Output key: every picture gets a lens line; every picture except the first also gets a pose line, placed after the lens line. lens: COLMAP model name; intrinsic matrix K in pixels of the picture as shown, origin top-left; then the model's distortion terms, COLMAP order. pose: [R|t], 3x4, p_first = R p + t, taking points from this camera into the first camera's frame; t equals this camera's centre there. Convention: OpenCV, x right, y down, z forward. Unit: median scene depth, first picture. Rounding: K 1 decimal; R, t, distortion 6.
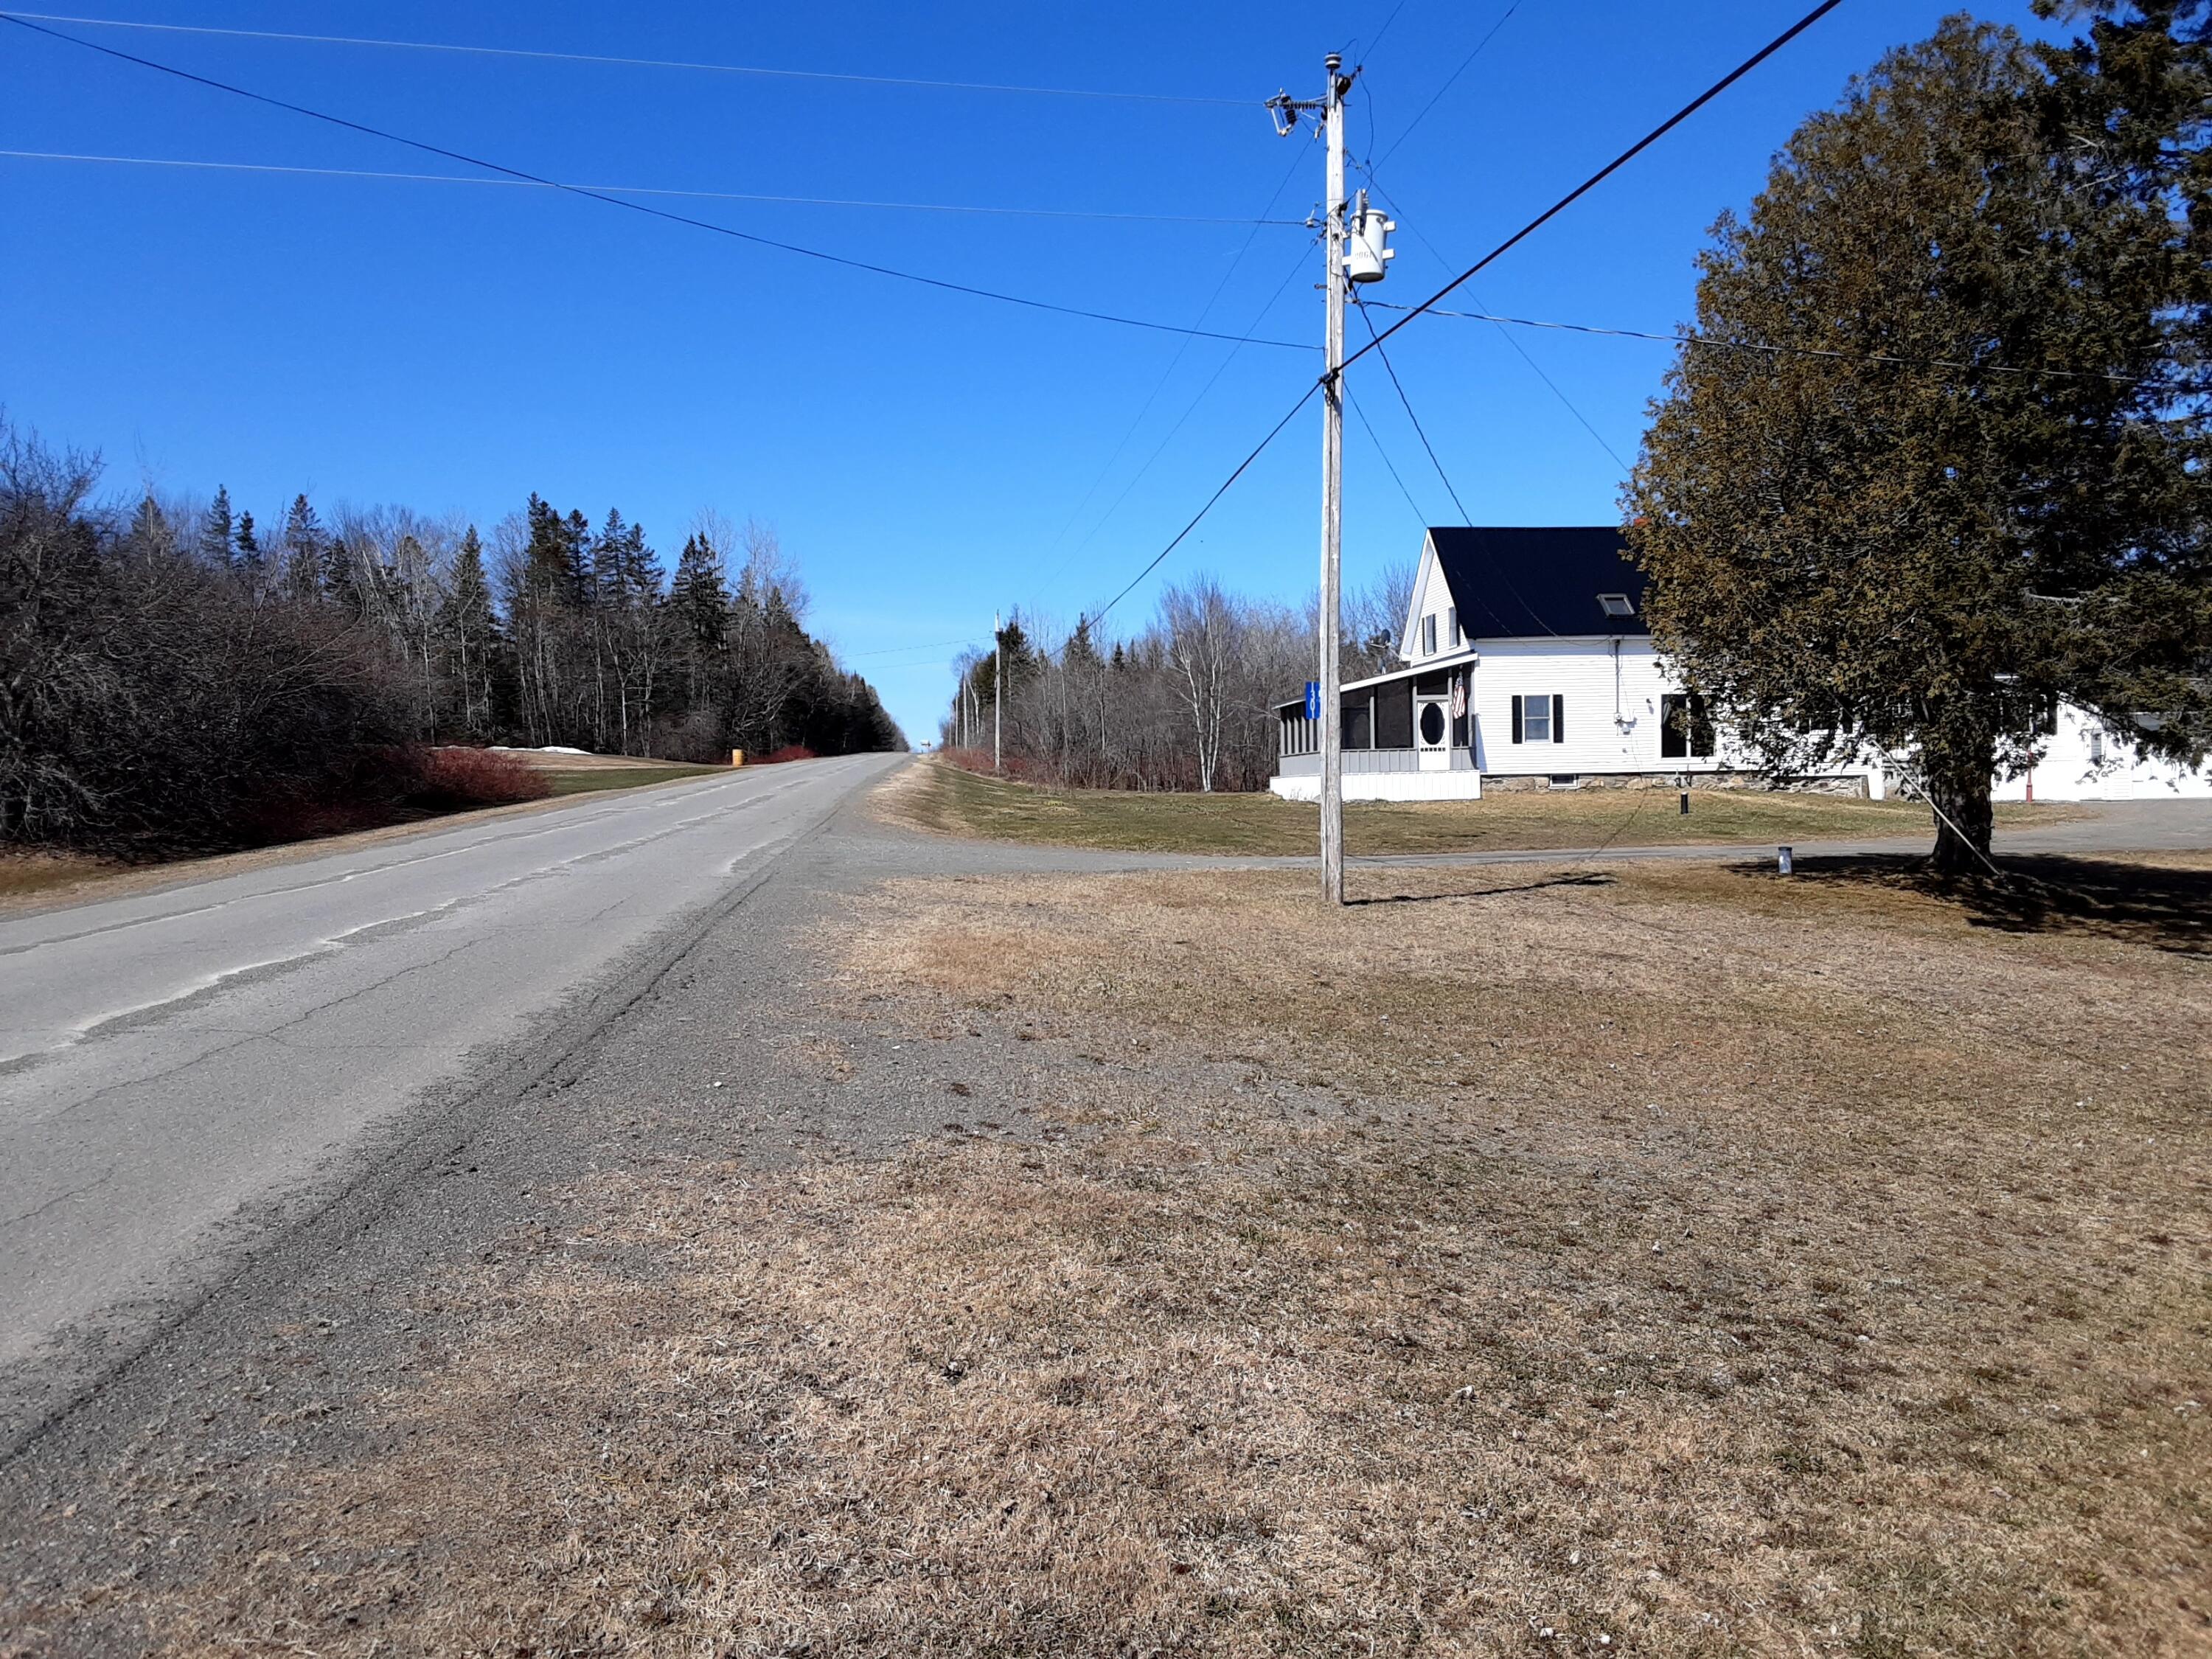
lens RADIAL K [[1795.8, 0, 1104.3], [0, 1795.8, 843.3], [0, 0, 1]] dist [-0.018359, -0.035137]
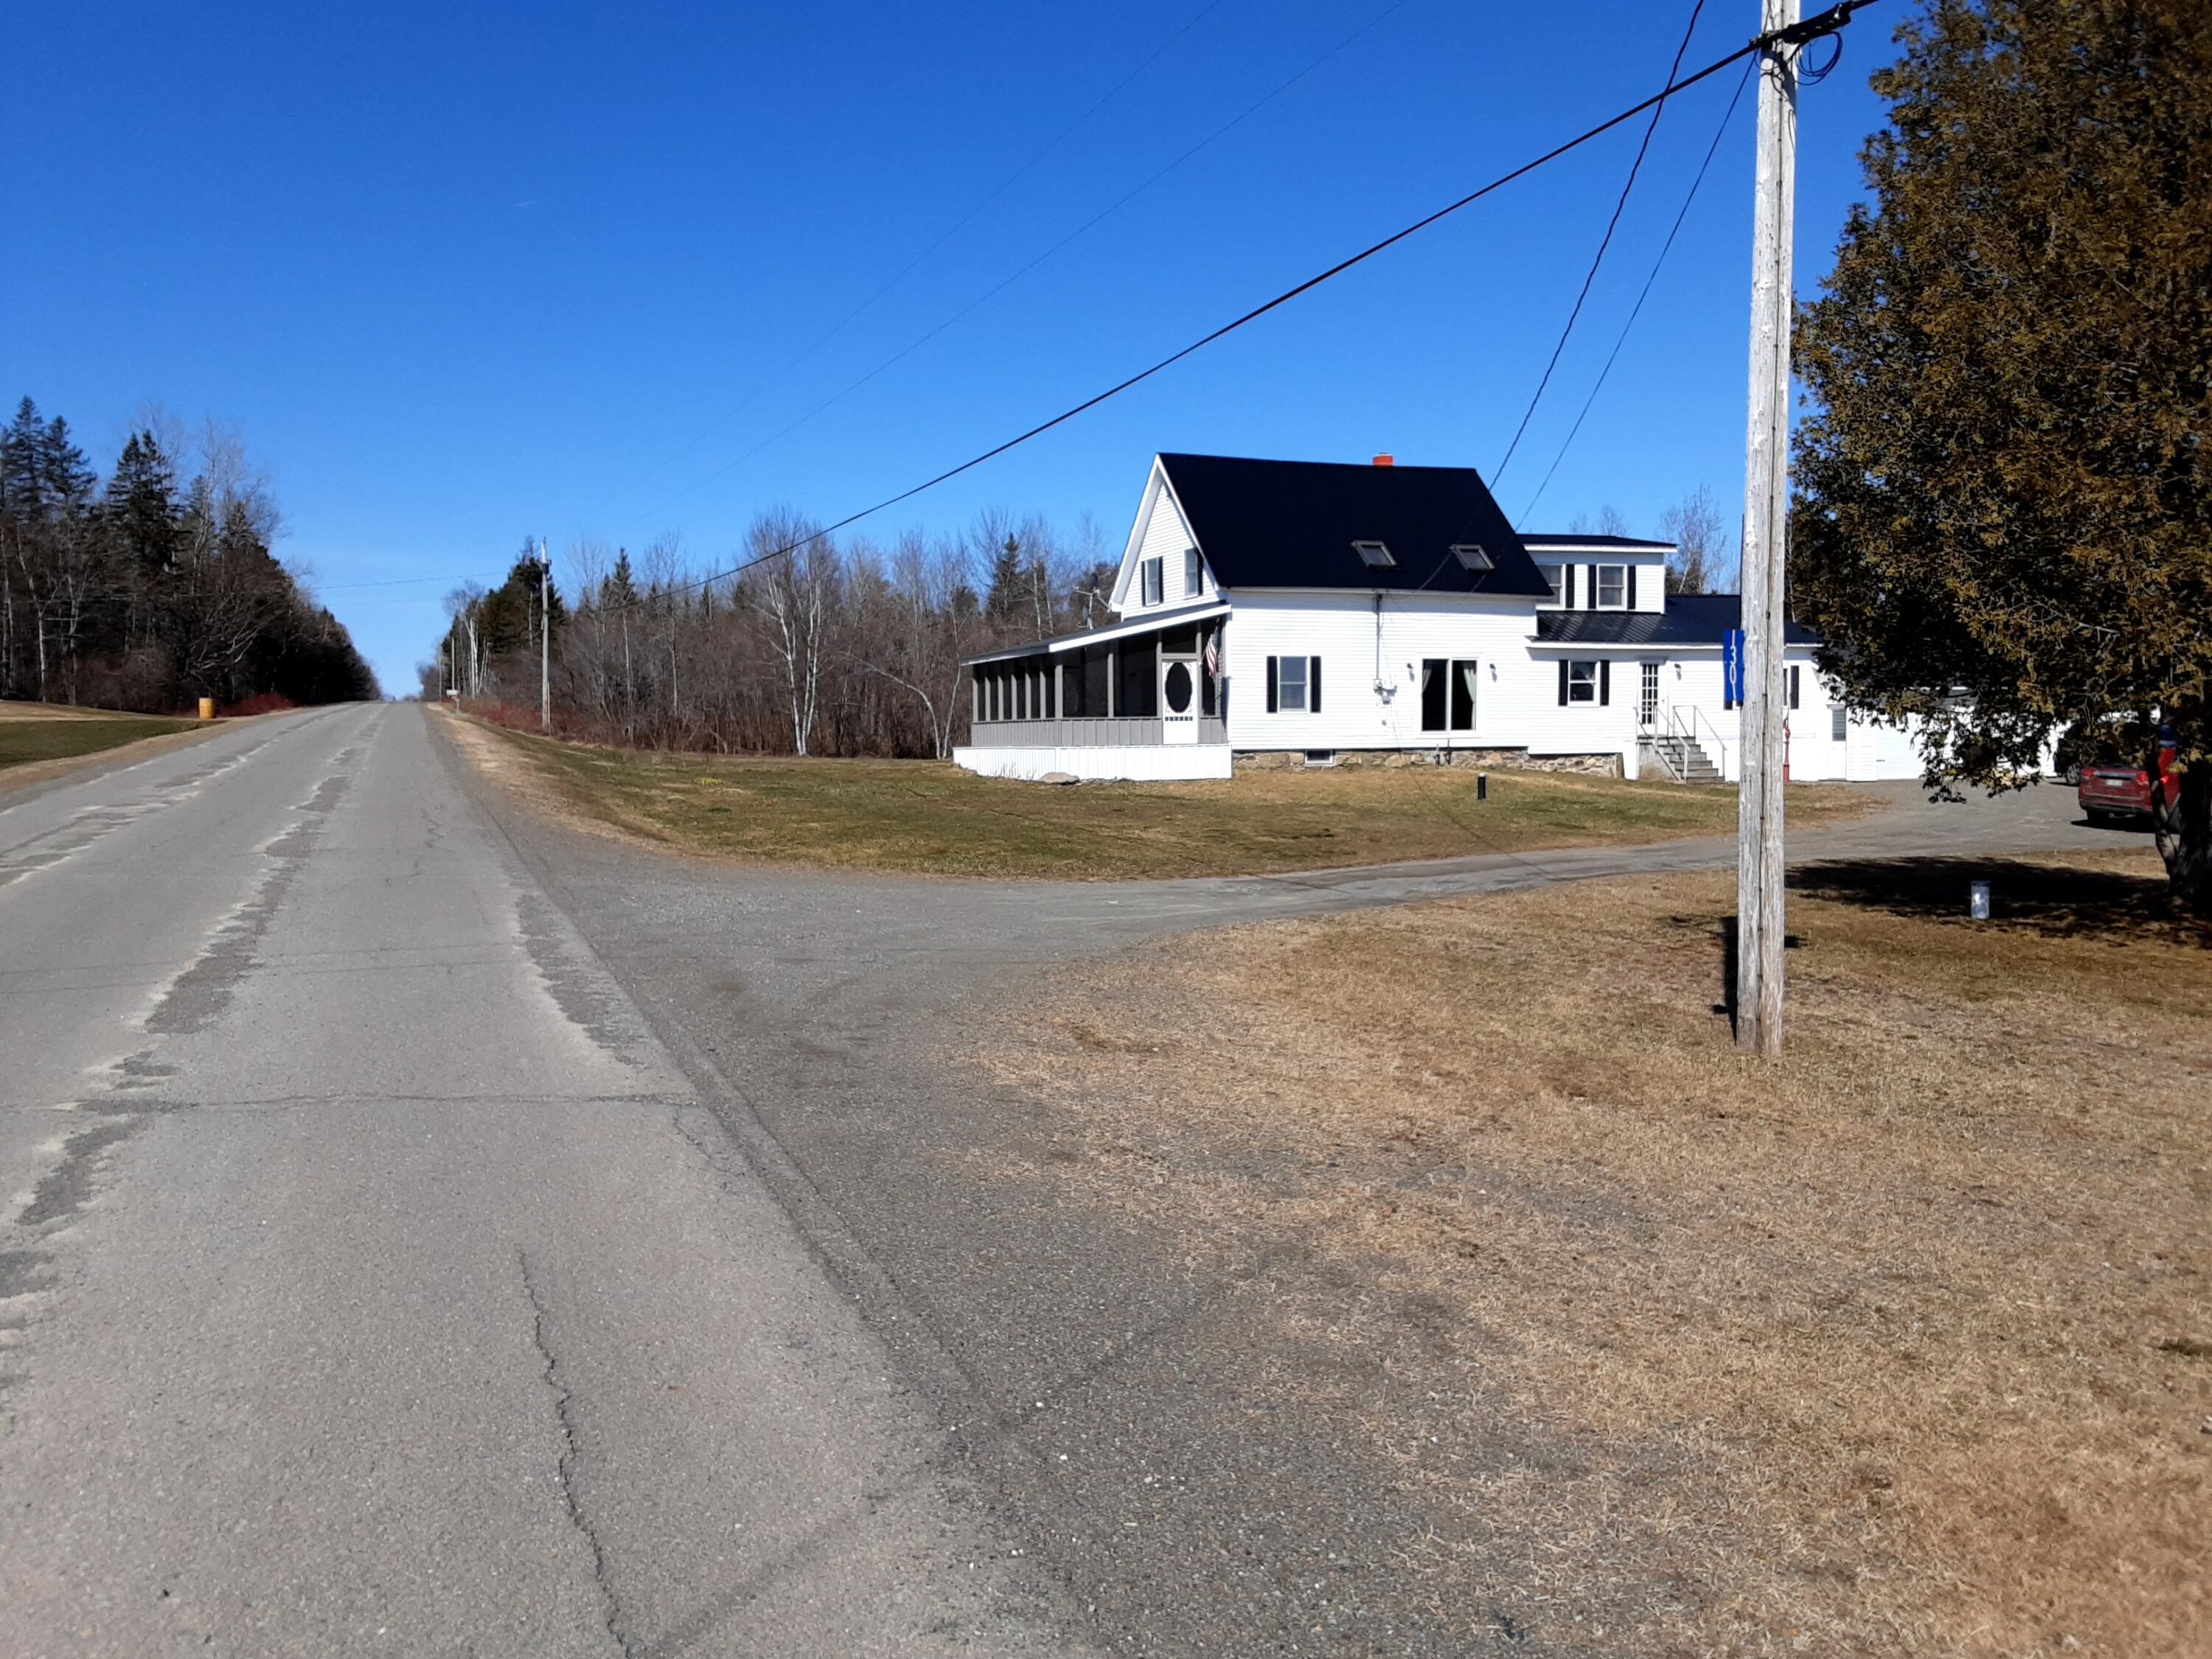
lens RADIAL K [[1795.8, 0, 1109.3], [0, 1795.8, 810.3], [0, 0, 1]] dist [-0.018359, -0.035137]
pose [[0.956837, -0.001111, 0.290625, -0.086379], [-0.001310, 0.999966, 0.008136, -0.015707], [-0.290624, -0.008165, 0.956803, 0.202220]]
